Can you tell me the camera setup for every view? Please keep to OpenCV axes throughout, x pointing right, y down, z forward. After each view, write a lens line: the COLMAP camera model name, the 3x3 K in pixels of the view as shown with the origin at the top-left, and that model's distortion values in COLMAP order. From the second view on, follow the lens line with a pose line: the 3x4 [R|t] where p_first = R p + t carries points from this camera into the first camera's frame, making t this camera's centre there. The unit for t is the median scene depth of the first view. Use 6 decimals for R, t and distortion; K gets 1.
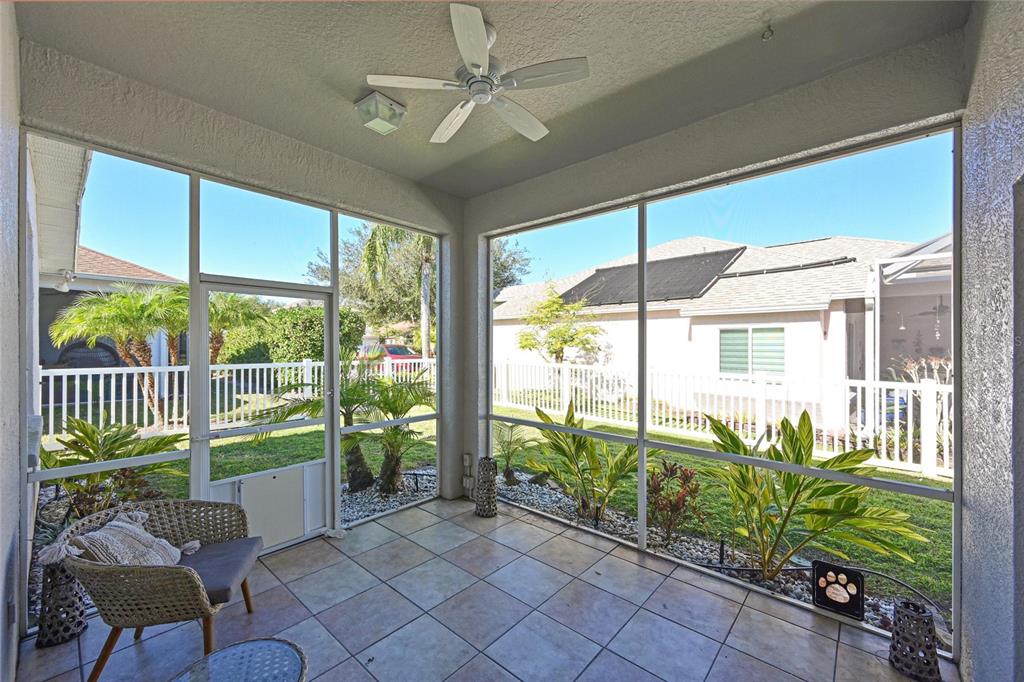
lens RADIAL K [[406.7, 0, 508.6], [0, 406.7, 343.1], [0, 0, 1]] dist [0.002453, 0.000035]
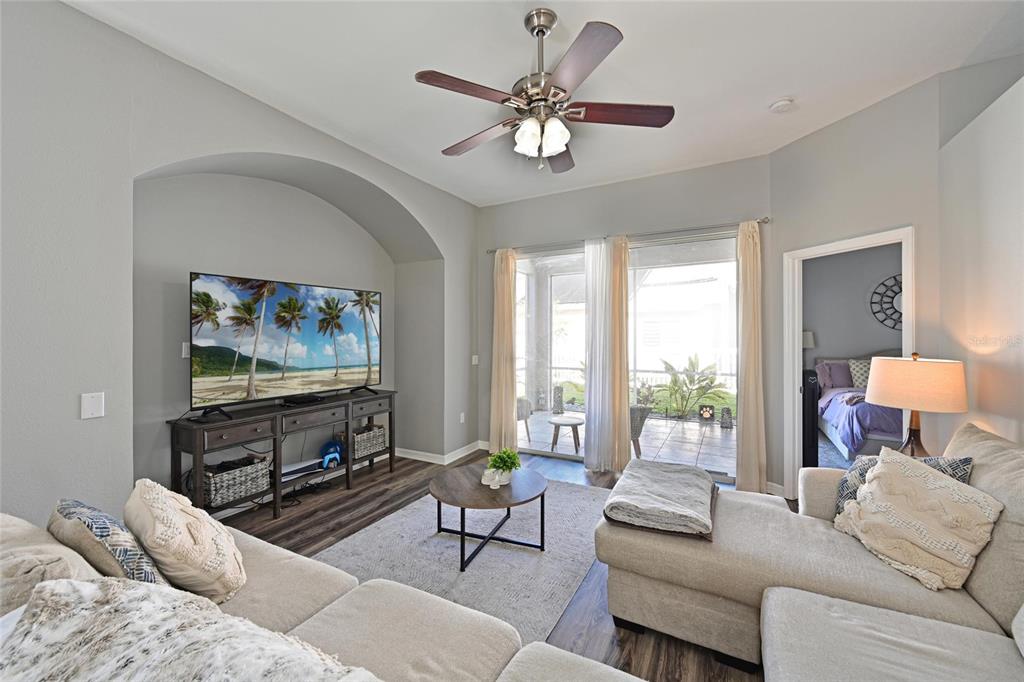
lens RADIAL K [[406.7, 0, 508.7], [0, 406.7, 332.5], [0, 0, 1]] dist [0.002453, 0.000035]
pose [[0.976209, -0.008576, 0.216663, -1.097418], [0.007511, 0.999955, 0.005740, 0.001757], [-0.216703, -0.003976, 0.976230, -1.403733]]
